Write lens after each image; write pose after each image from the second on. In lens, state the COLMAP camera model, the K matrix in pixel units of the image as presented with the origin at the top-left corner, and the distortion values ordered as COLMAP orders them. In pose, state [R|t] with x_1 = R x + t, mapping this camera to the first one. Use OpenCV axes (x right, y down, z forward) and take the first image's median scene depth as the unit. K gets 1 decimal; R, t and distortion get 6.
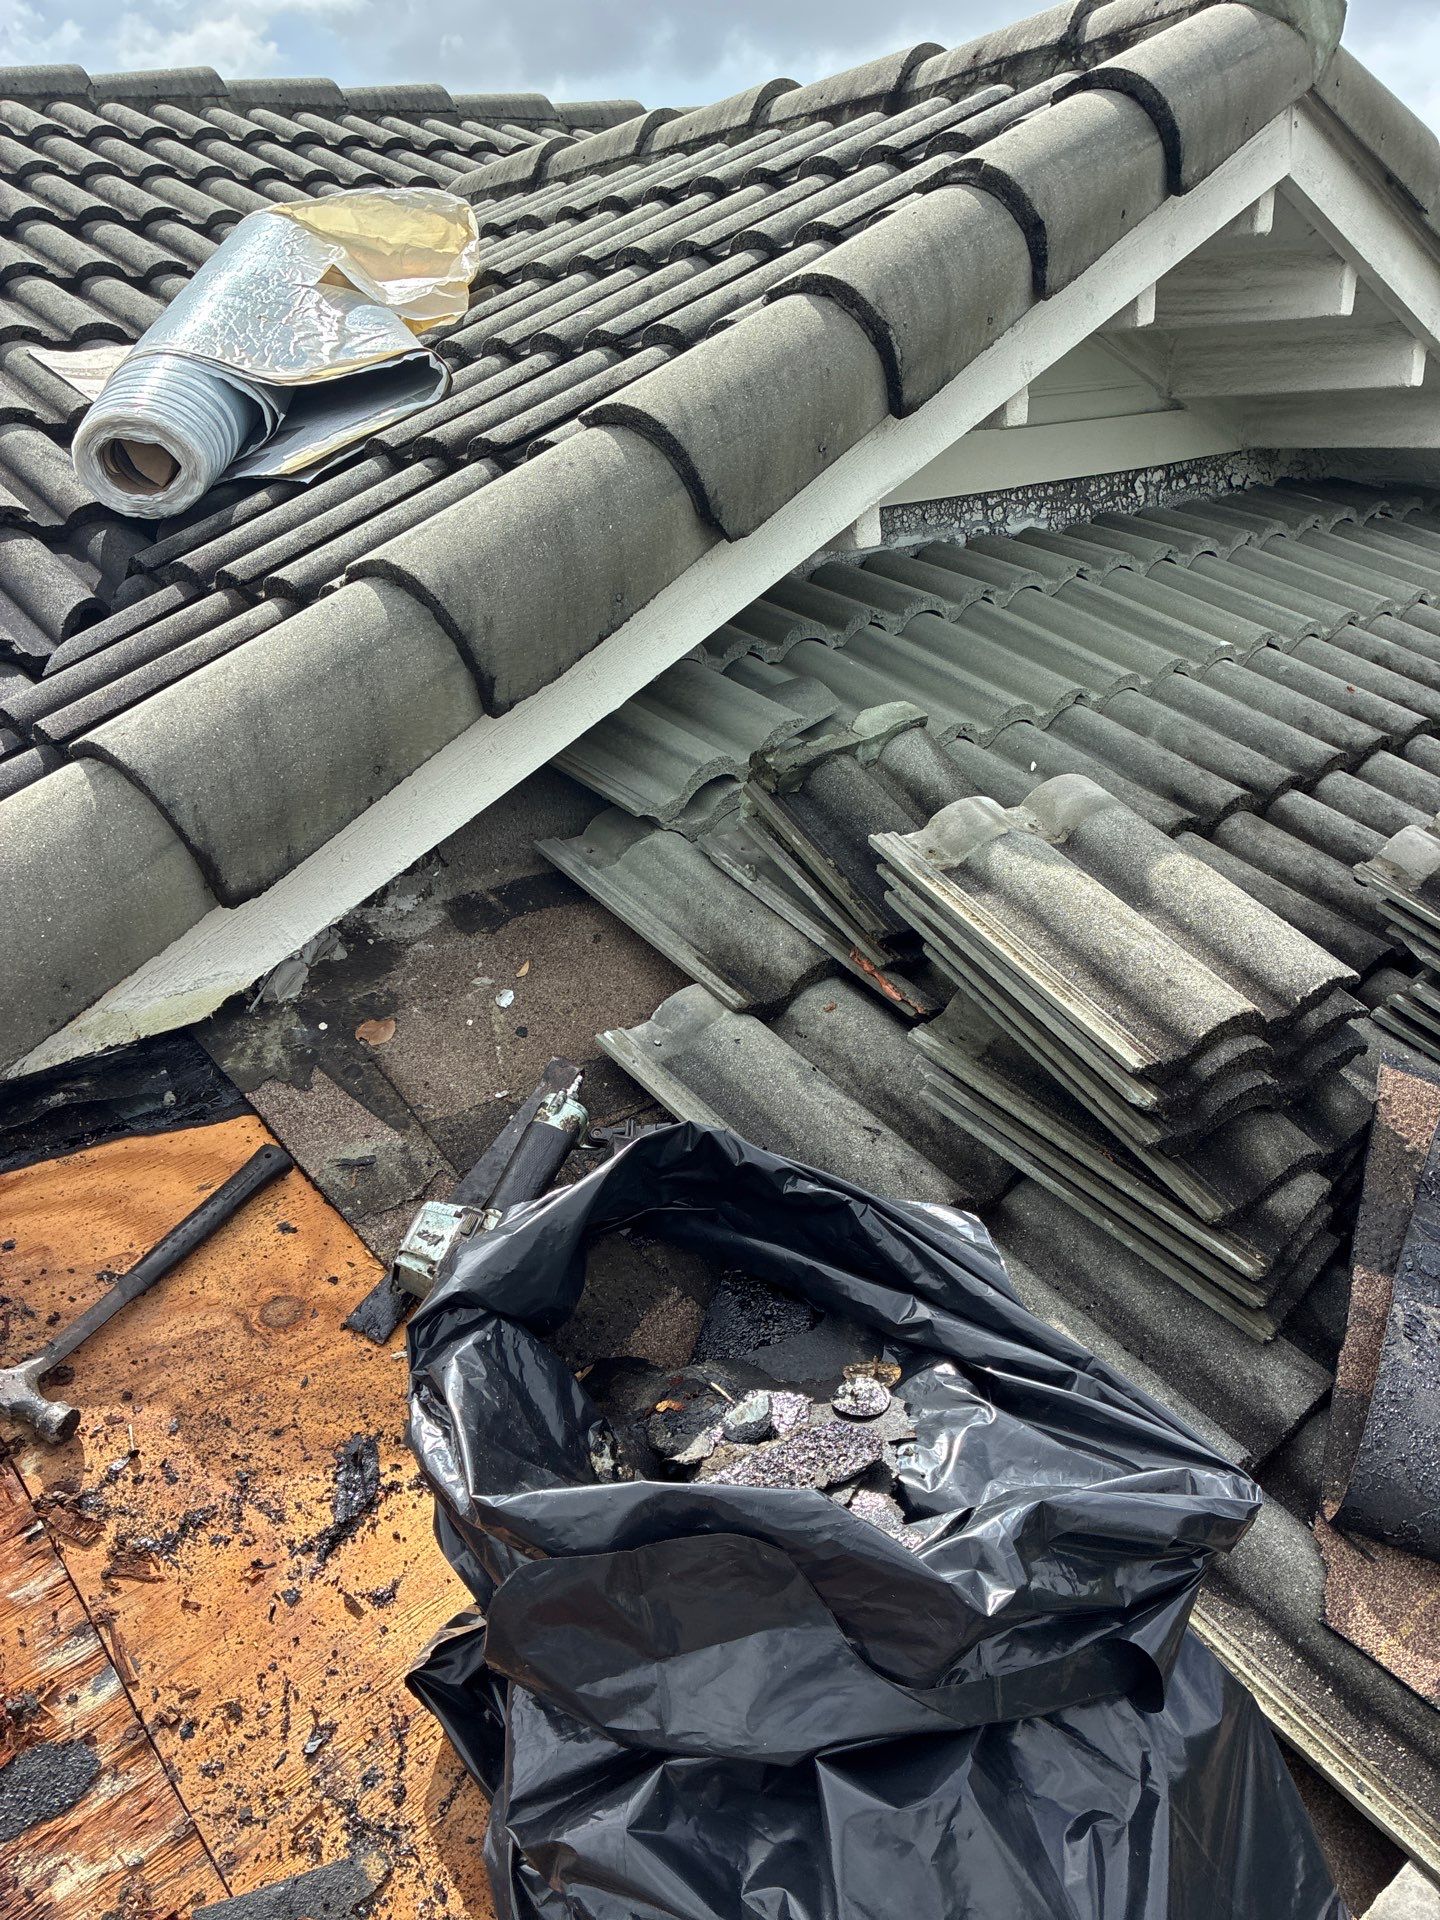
lens RADIAL K [[1430.4, 0, 725.1], [0, 1430.4, 968.5], [0, 0, 1]] dist [0.042132, -0.064694]
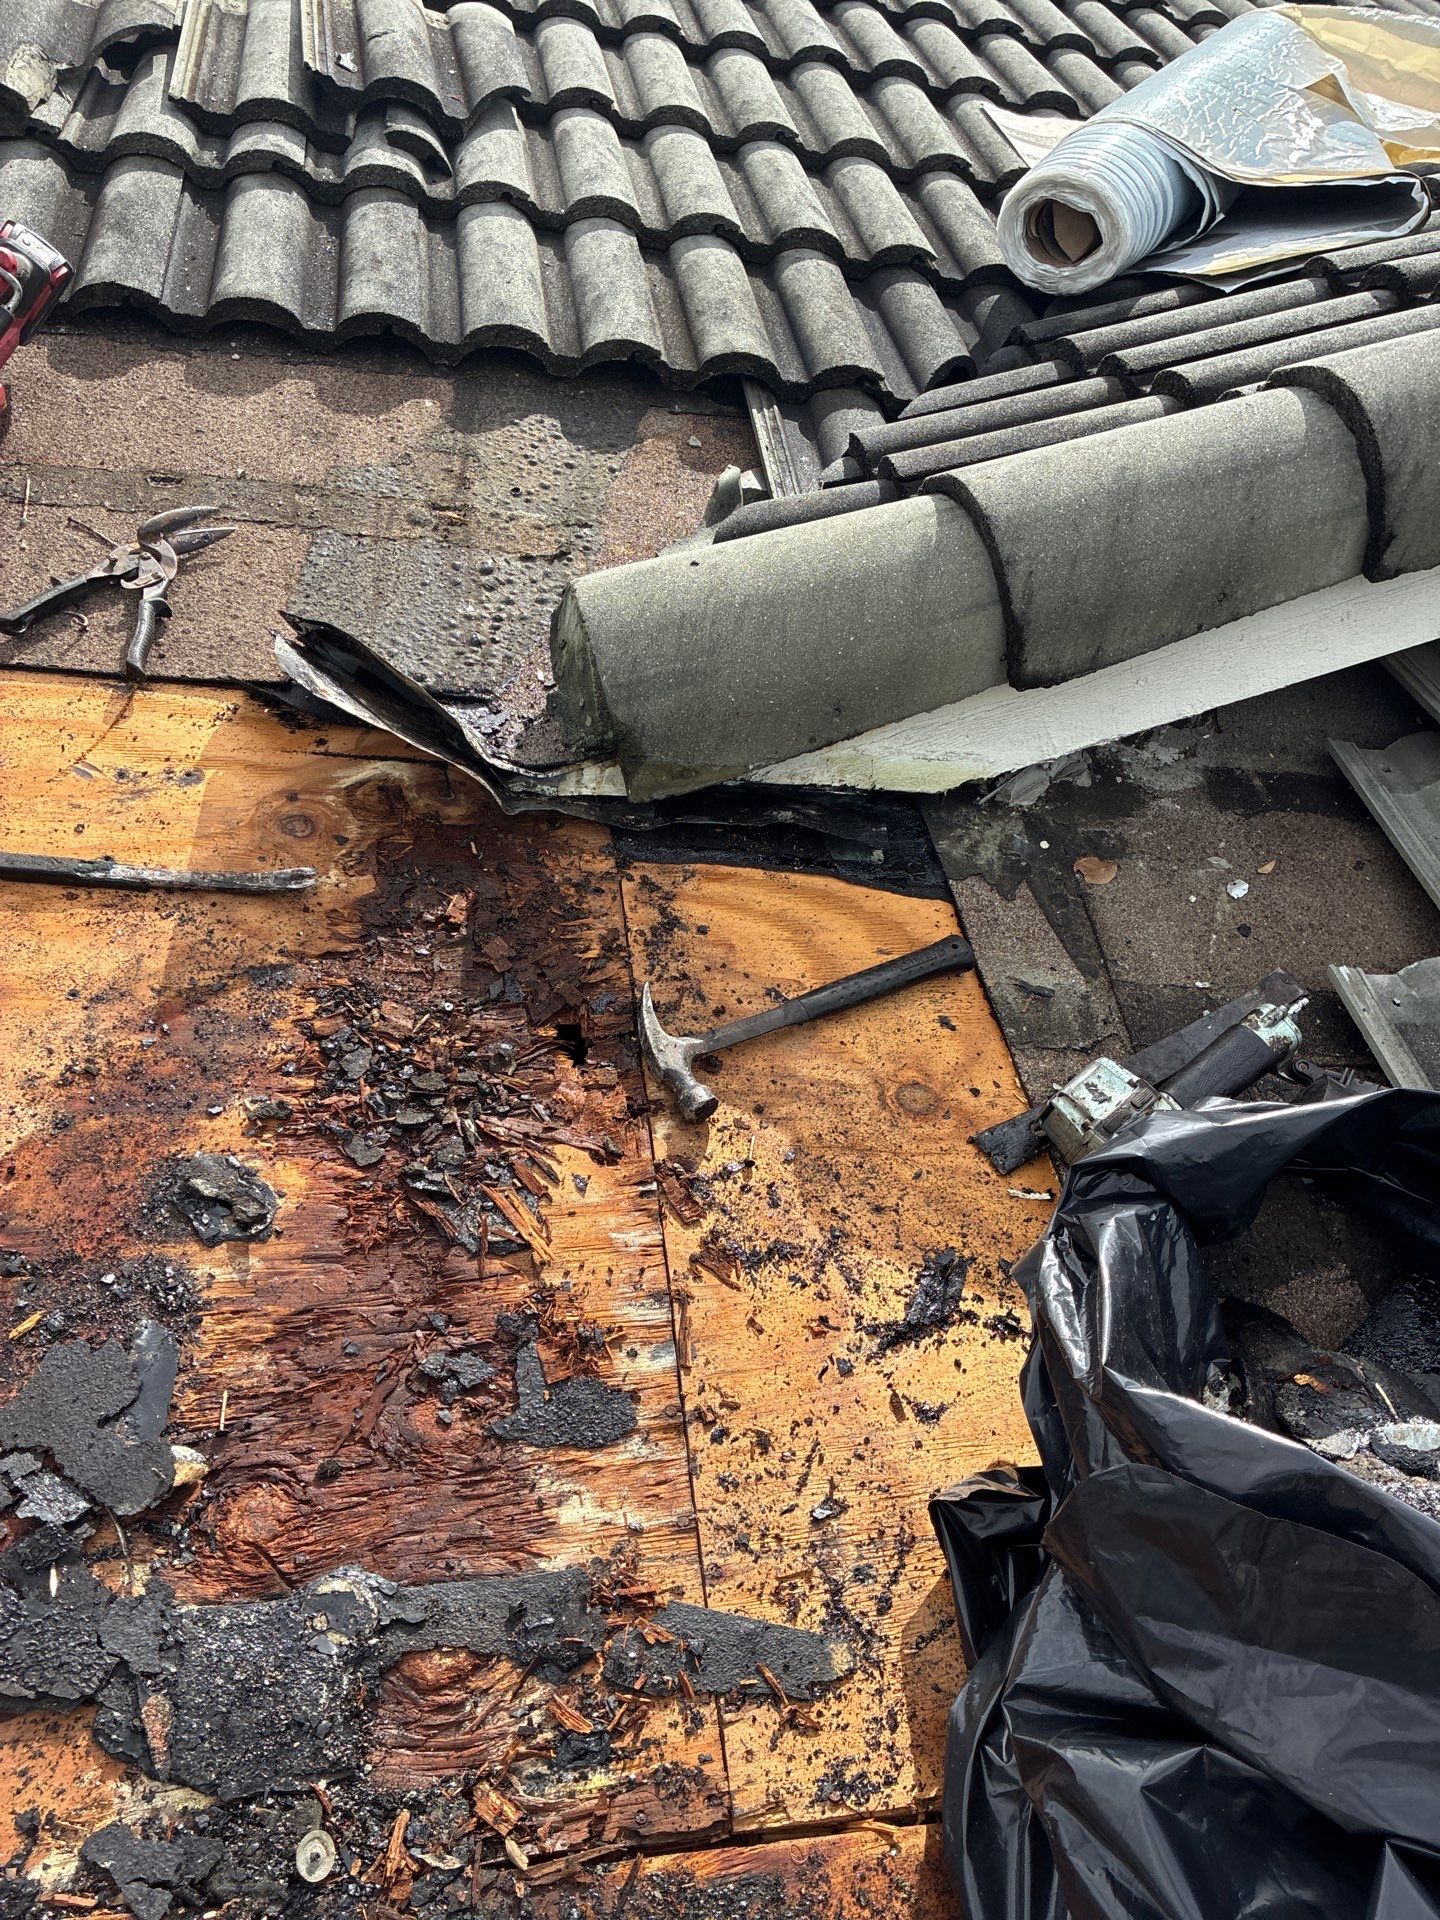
lens RADIAL K [[1404.2, 0, 714.8], [0, 1404.2, 989.4], [0, 0, 1]] dist [0.007245, -0.012291]
pose [[0.855677, 0.390312, -0.339813, -0.127813], [-0.361600, 0.920678, 0.146959, 0.078295], [0.370218, -0.002873, 0.928940, 0.071348]]
